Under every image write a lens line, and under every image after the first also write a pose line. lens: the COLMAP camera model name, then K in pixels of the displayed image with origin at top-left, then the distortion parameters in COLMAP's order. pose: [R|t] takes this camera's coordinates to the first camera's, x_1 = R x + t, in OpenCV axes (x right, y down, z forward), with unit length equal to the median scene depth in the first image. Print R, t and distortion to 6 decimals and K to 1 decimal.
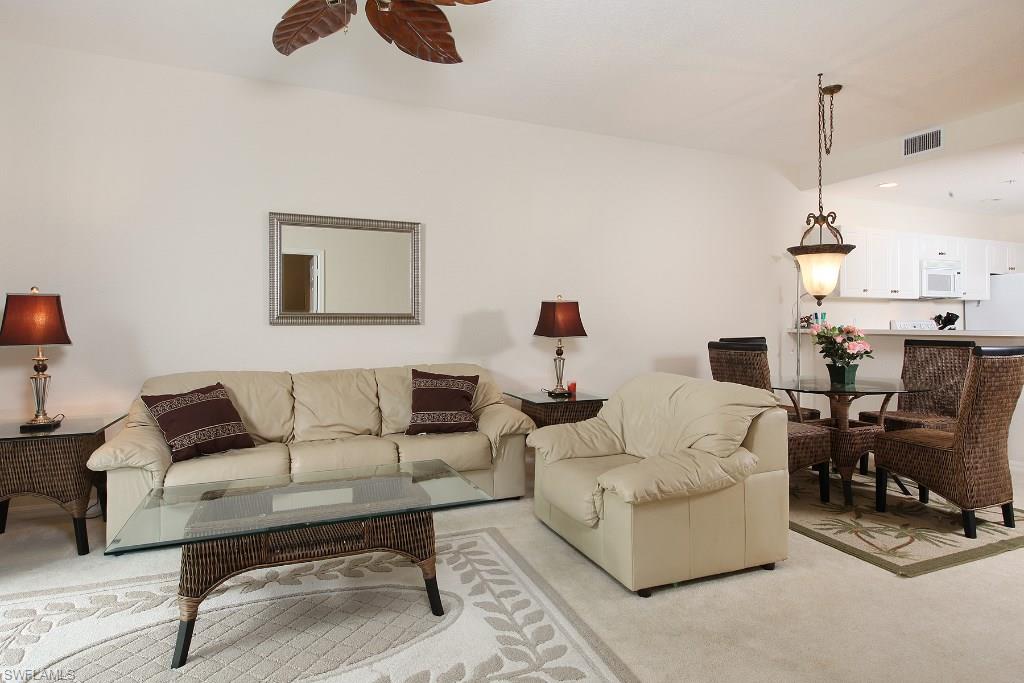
lens RADIAL K [[551.5, 0, 510.5], [0, 551.5, 330.9], [0, 0, 1]] dist [-0.006952, -0.000171]
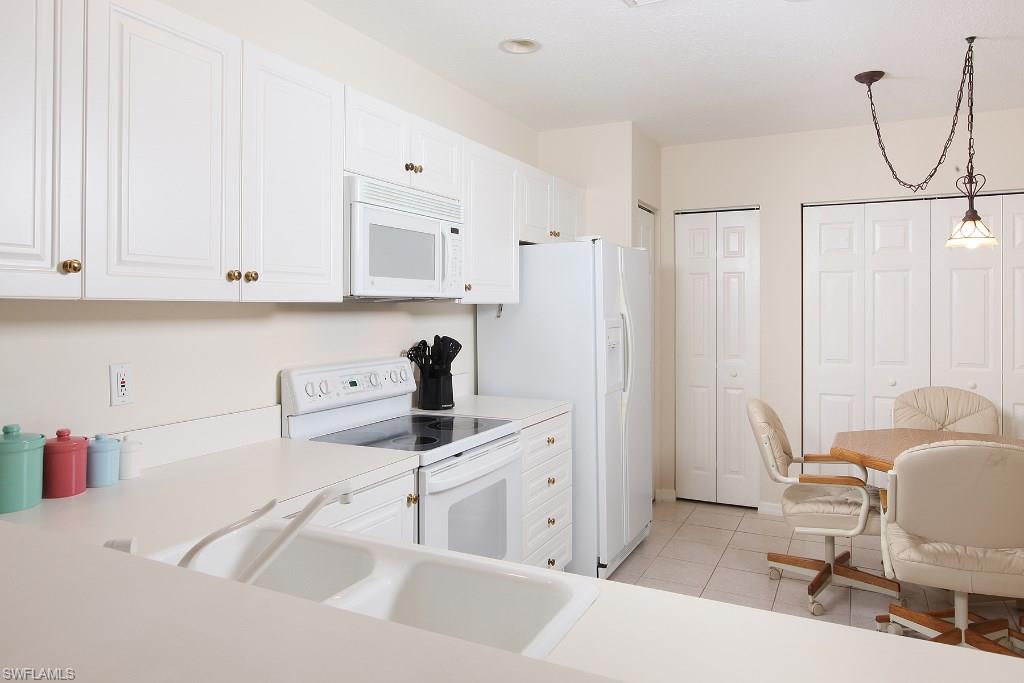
lens RADIAL K [[675.0, 0, 511.2], [0, 675.0, 340.3], [0, 0, 1]] dist [-0.002244, -0.000397]
pose [[0.756565, -0.029676, 0.653244, 0.553820], [0.013688, 0.999470, 0.029552, -0.046204], [-0.653775, -0.013417, 0.756570, 0.639832]]
